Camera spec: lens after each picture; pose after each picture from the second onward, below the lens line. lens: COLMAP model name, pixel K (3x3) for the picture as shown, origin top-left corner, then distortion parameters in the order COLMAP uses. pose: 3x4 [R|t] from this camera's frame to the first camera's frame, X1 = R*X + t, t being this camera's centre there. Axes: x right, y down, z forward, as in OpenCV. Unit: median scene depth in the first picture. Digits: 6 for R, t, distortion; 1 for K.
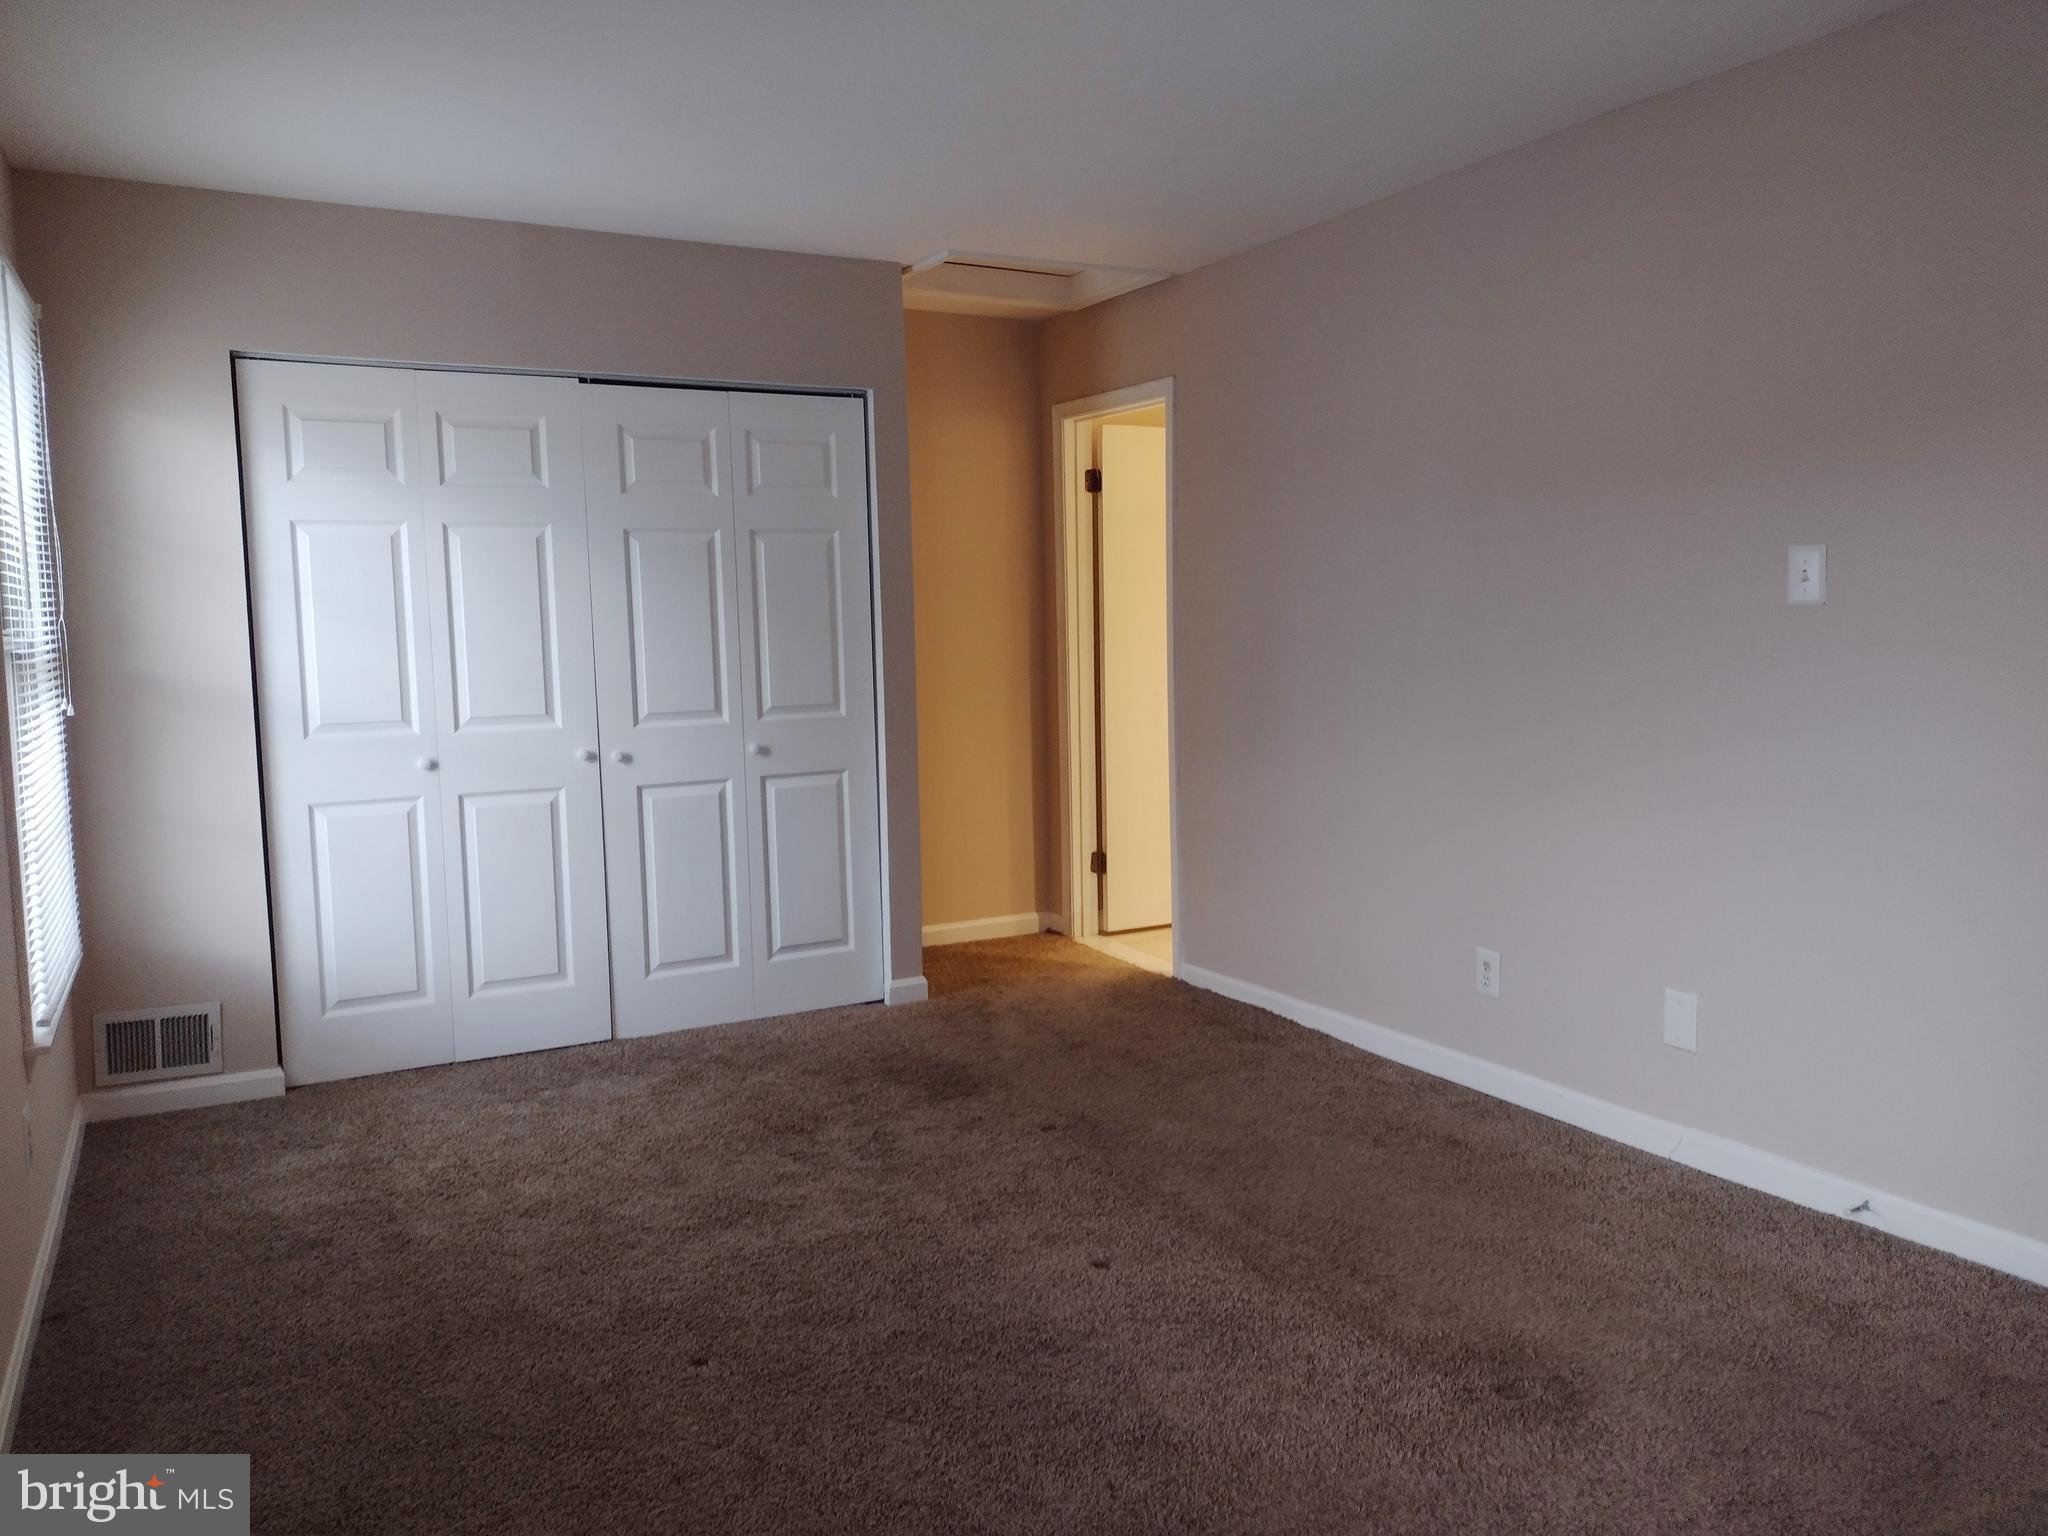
lens RADIAL K [[1576.2, 0, 1024.0], [0, 1576.2, 768.0], [0, 0, 1]] dist [0.038559, -0.004496]
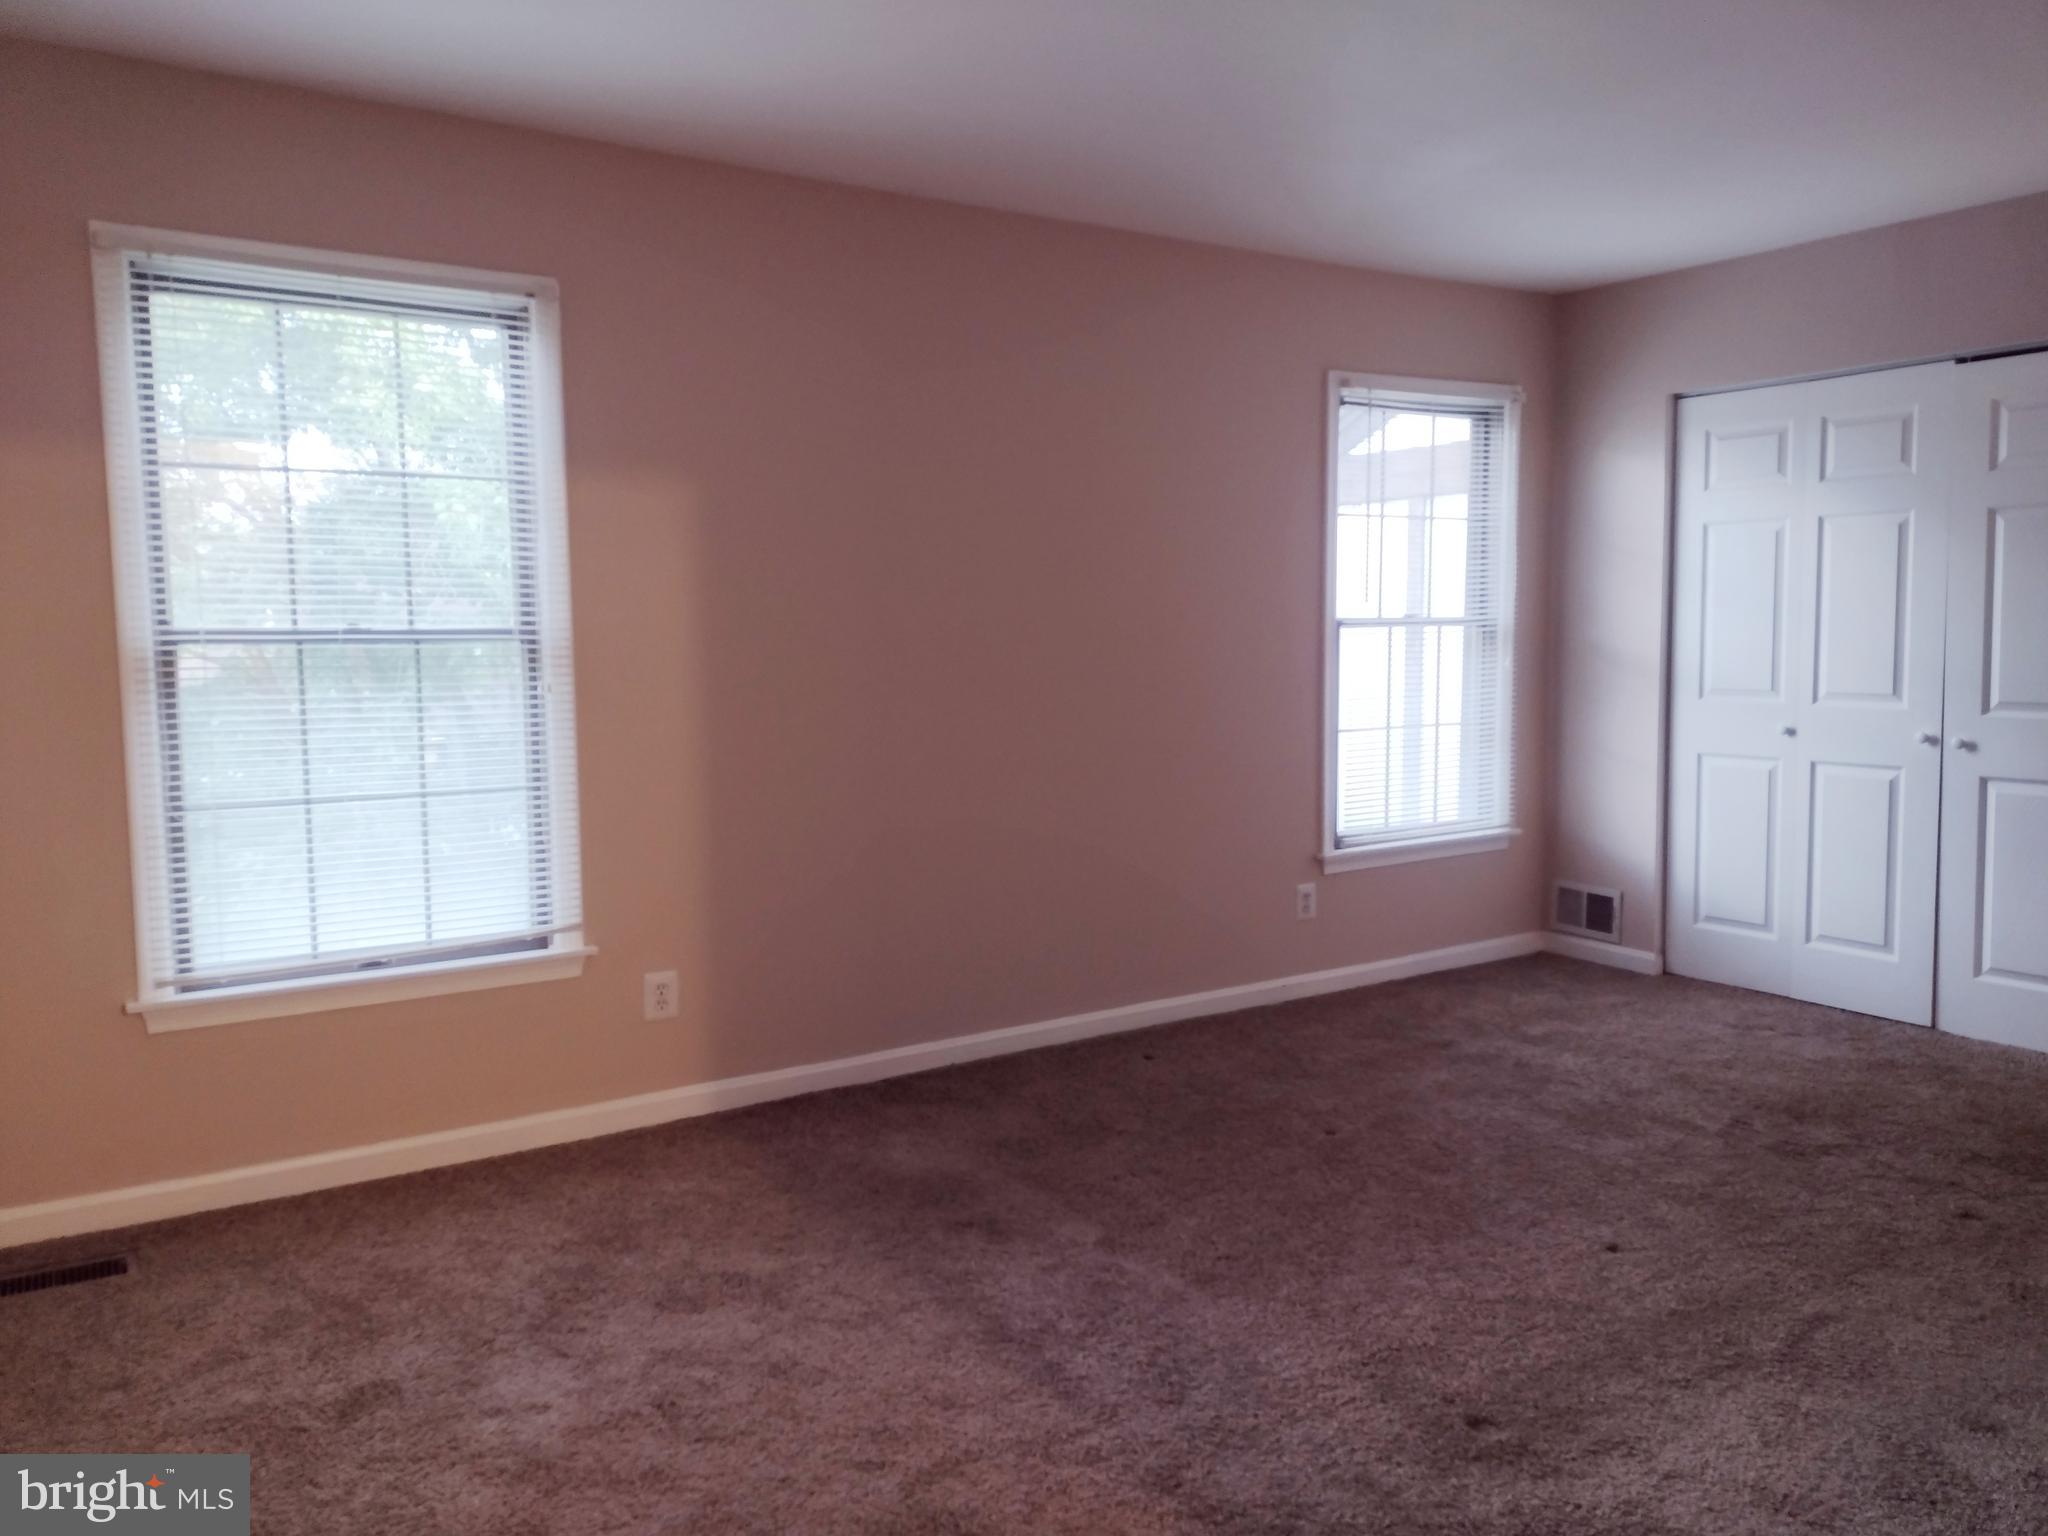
lens RADIAL K [[1576.2, 0, 1024.0], [0, 1576.2, 768.0], [0, 0, 1]] dist [0.038559, -0.004496]
pose [[0.062038, 0.111049, -0.991877, 0.738055], [-0.087748, 0.990550, 0.105413, -0.048823], [0.994209, 0.080495, 0.071196, 0.385415]]
